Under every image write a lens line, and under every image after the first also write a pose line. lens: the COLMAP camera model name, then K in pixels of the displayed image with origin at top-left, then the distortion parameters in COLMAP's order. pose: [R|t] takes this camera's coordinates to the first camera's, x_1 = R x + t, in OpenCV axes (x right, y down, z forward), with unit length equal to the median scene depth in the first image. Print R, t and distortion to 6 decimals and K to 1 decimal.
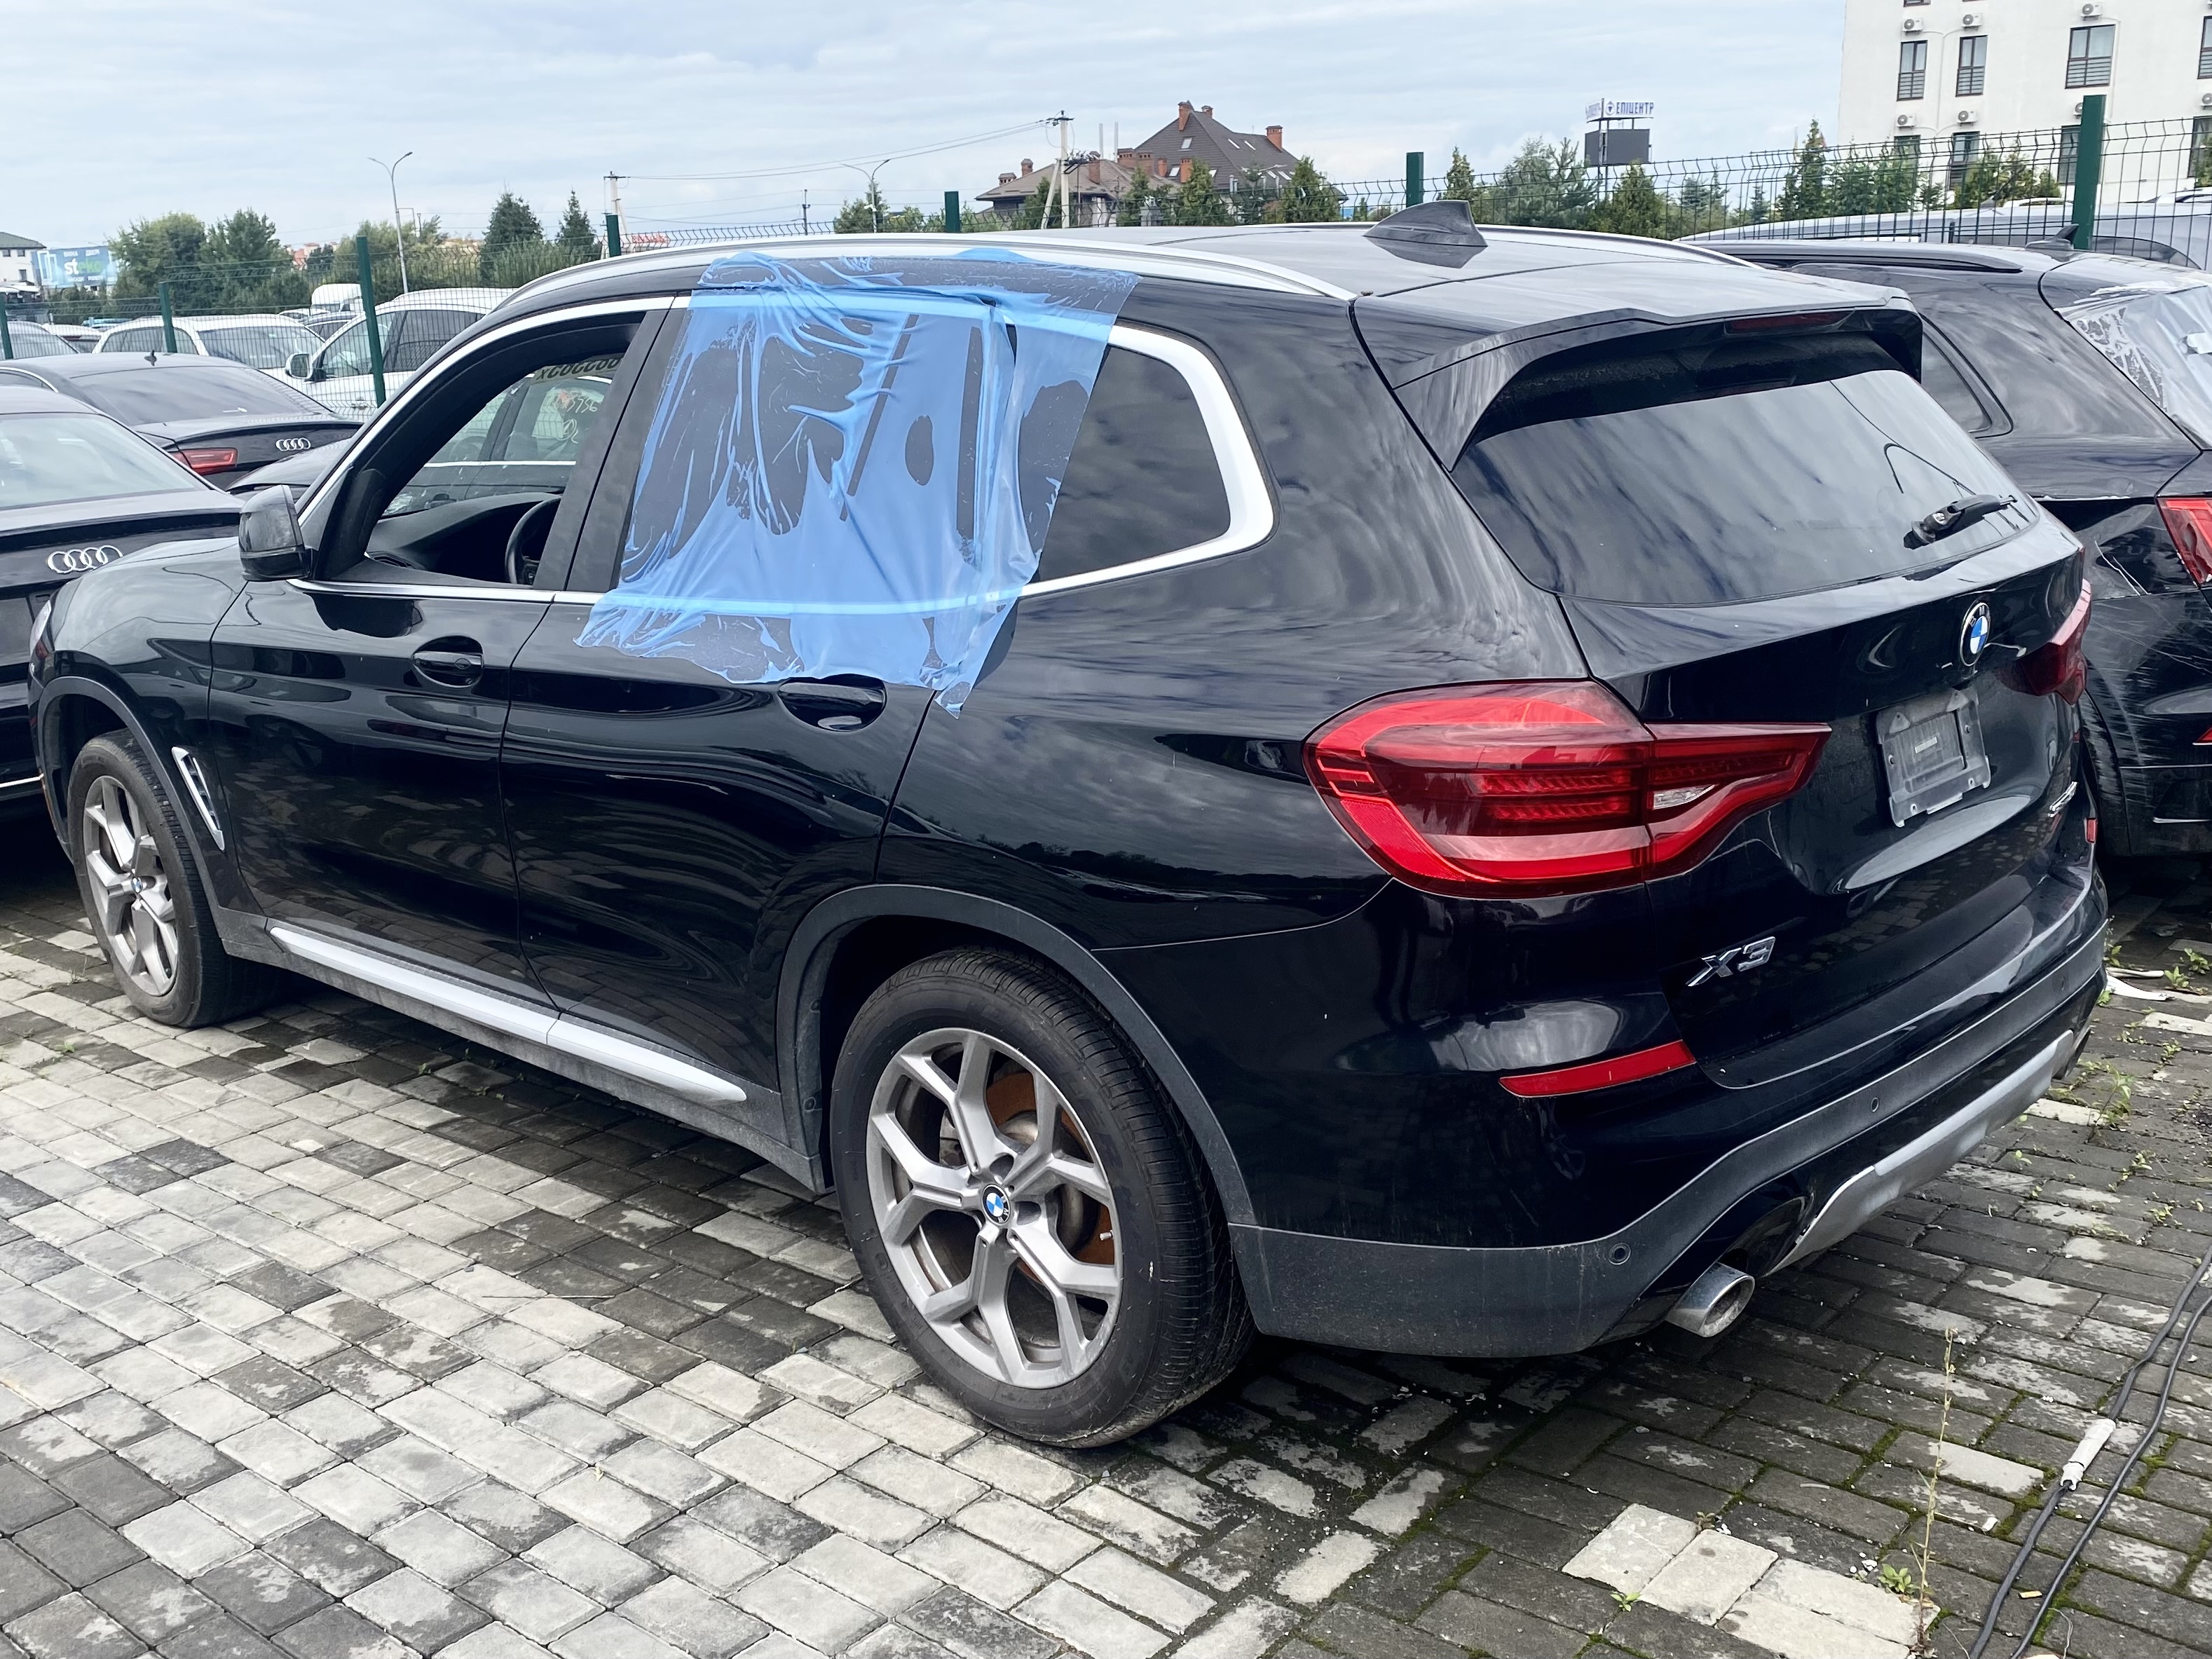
lens RADIAL K [[2101.7, 0, 1106.0], [0, 2101.7, 829.5], [0, 0, 1]] dist [0.092179, -0.169019]
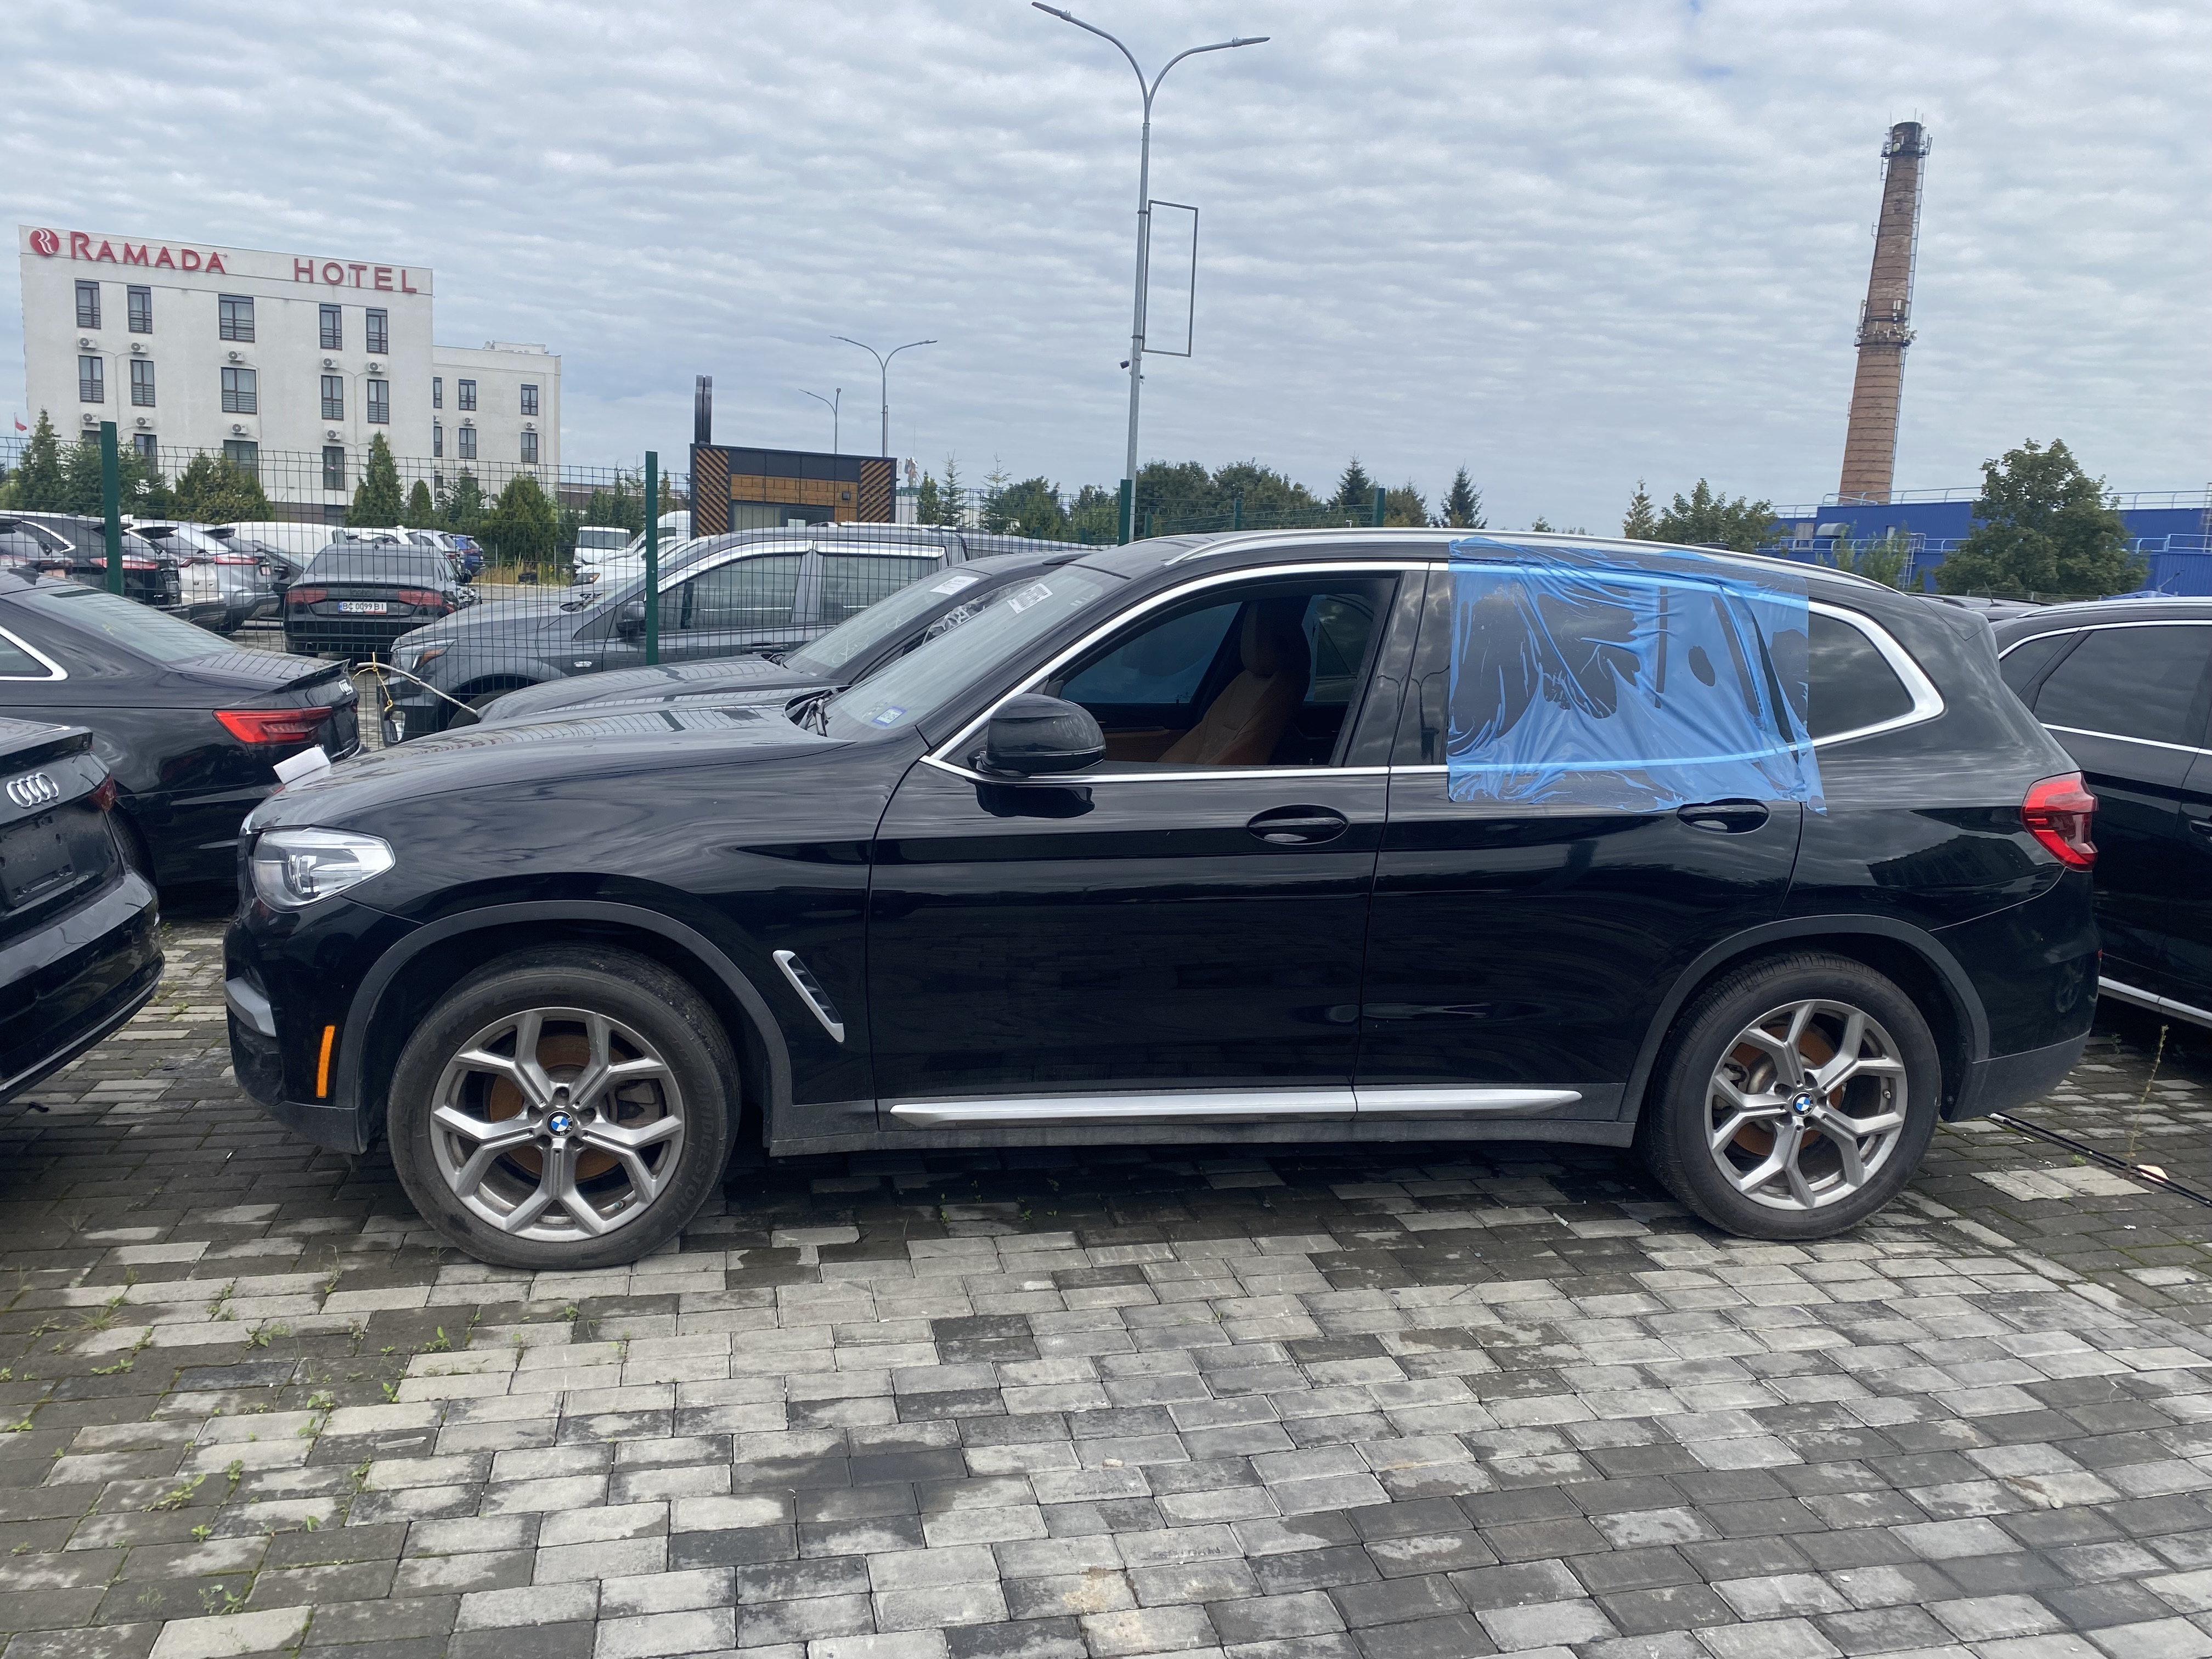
lens RADIAL K [[1605.9, 0, 1106.0], [0, 1605.9, 829.5], [0, 0, 1]] dist [0.019493, -0.004249]
pose [[0.606123, -0.061097, 0.793021, -1.252427], [0.131727, 0.990987, -0.024333, -0.075086], [-0.784387, 0.119211, 0.608709, 0.551262]]
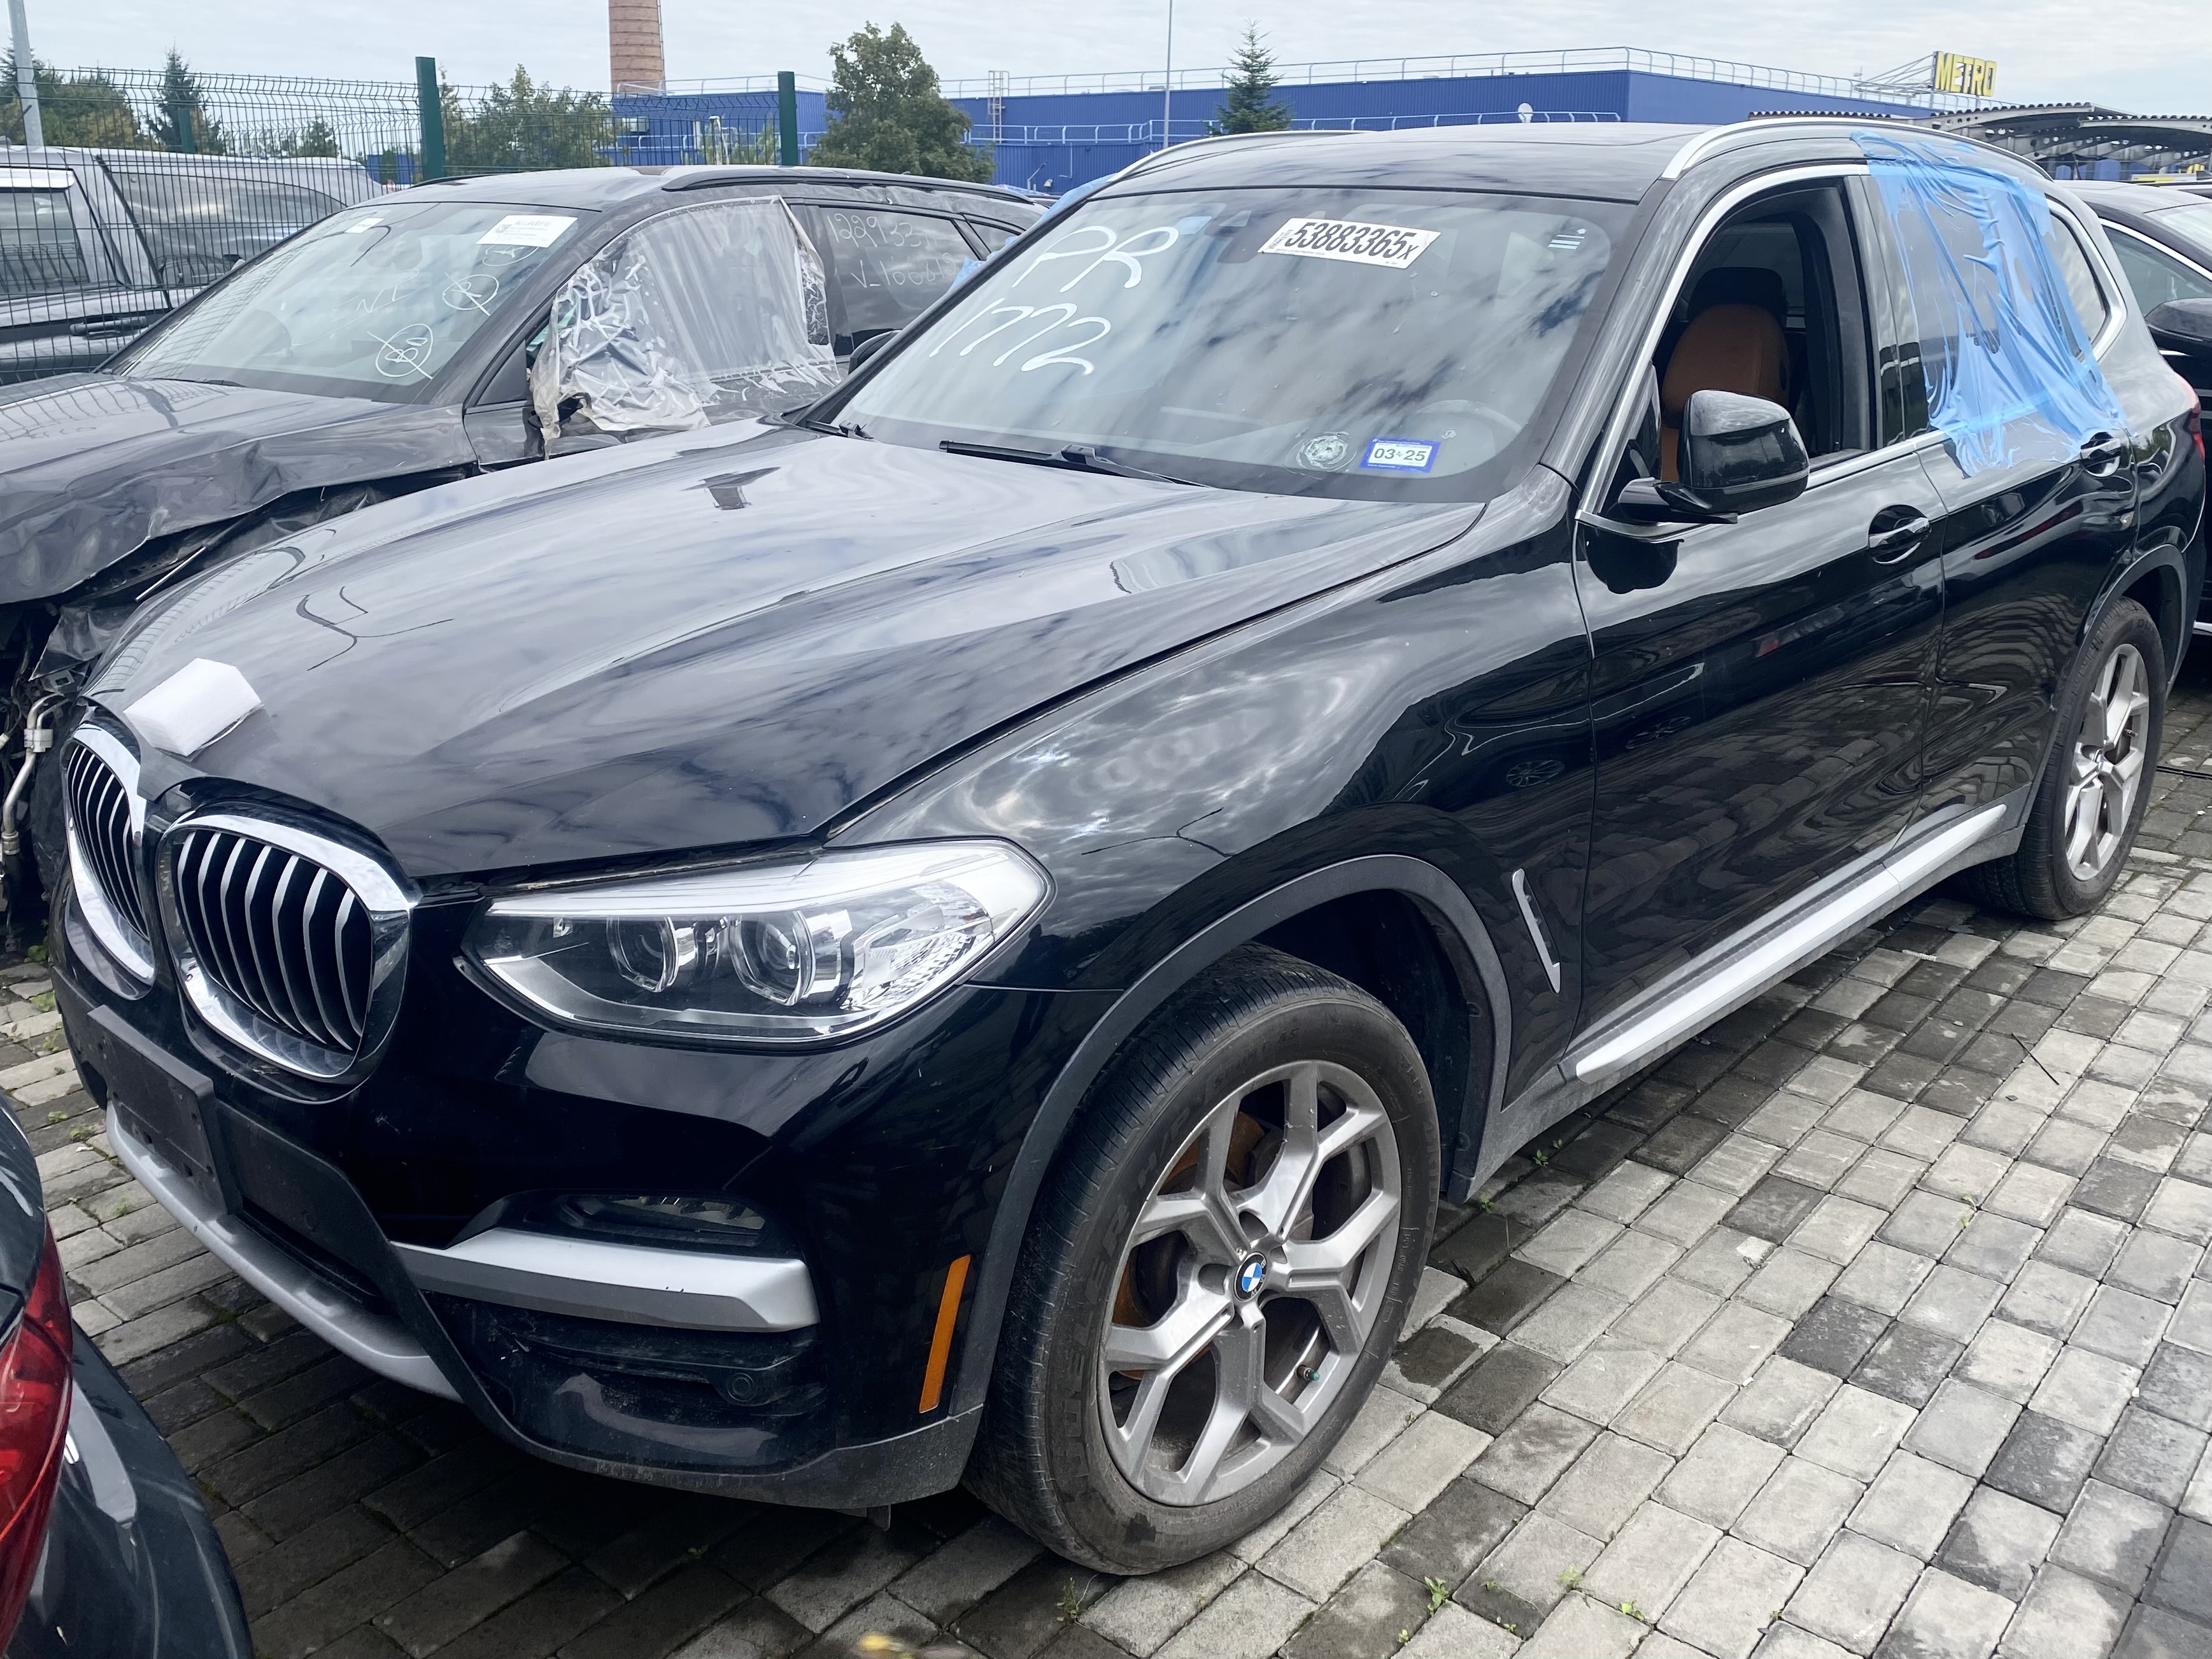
lens RADIAL K [[1895.5, 0, 1094.5], [0, 1895.5, 720.8], [0, 0, 1]] dist [0.018241, -0.004448]
pose [[0.015253, -0.221598, 0.975019, -1.253727], [0.248044, 0.945489, 0.211006, -0.289507], [-0.968629, 0.238629, 0.069388, 1.424962]]
